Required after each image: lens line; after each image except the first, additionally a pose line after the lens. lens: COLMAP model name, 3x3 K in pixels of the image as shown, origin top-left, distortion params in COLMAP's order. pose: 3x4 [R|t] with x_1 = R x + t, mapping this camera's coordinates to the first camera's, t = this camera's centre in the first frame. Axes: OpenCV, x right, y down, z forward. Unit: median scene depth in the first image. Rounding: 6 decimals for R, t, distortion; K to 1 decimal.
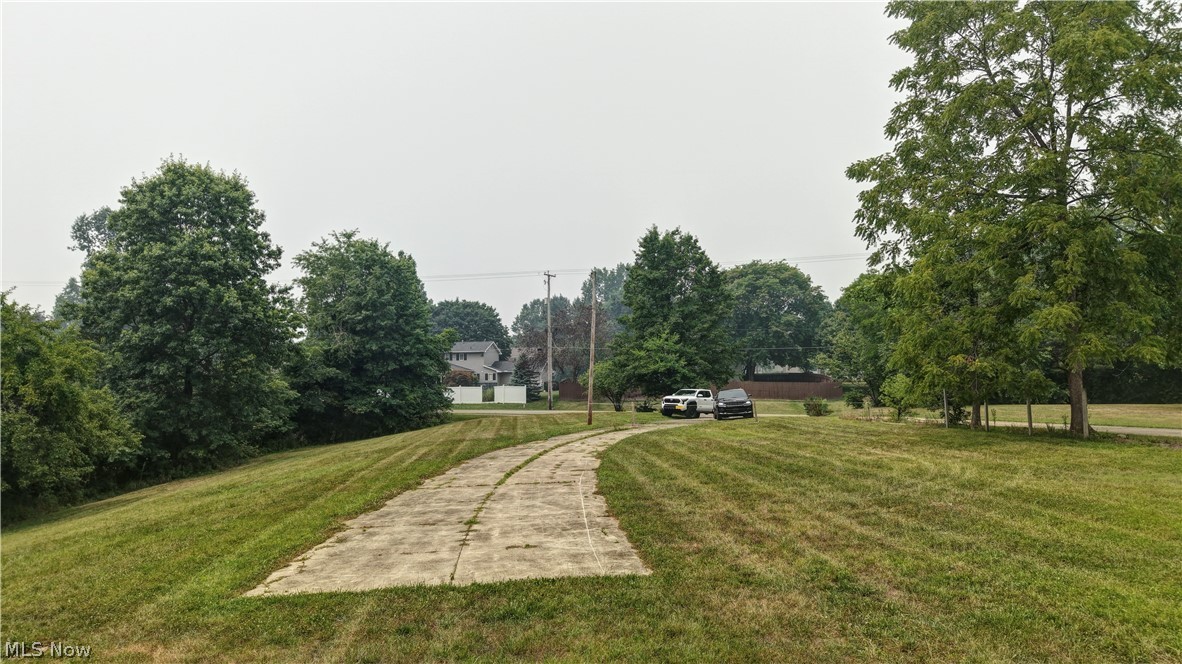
lens RADIAL K [[787.0, 0, 587.4], [0, 787.0, 339.4], [0, 0, 1]] dist [0.052947, -0.002137]
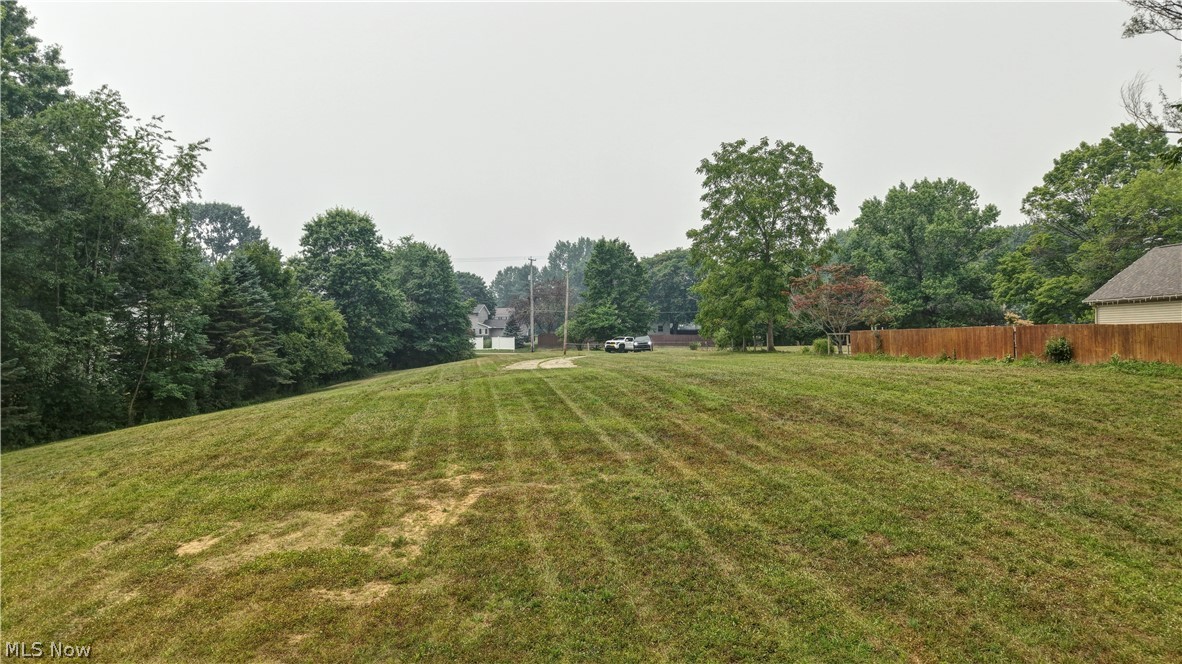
lens RADIAL K [[787.0, 0, 592.3], [0, 787.0, 336.3], [0, 0, 1]] dist [0.052947, -0.002137]
pose [[0.998357, 0.003920, 0.057174, -0.028769], [-0.006717, 0.998786, 0.048808, -0.019007], [-0.056914, -0.049112, 0.997170, -0.626401]]
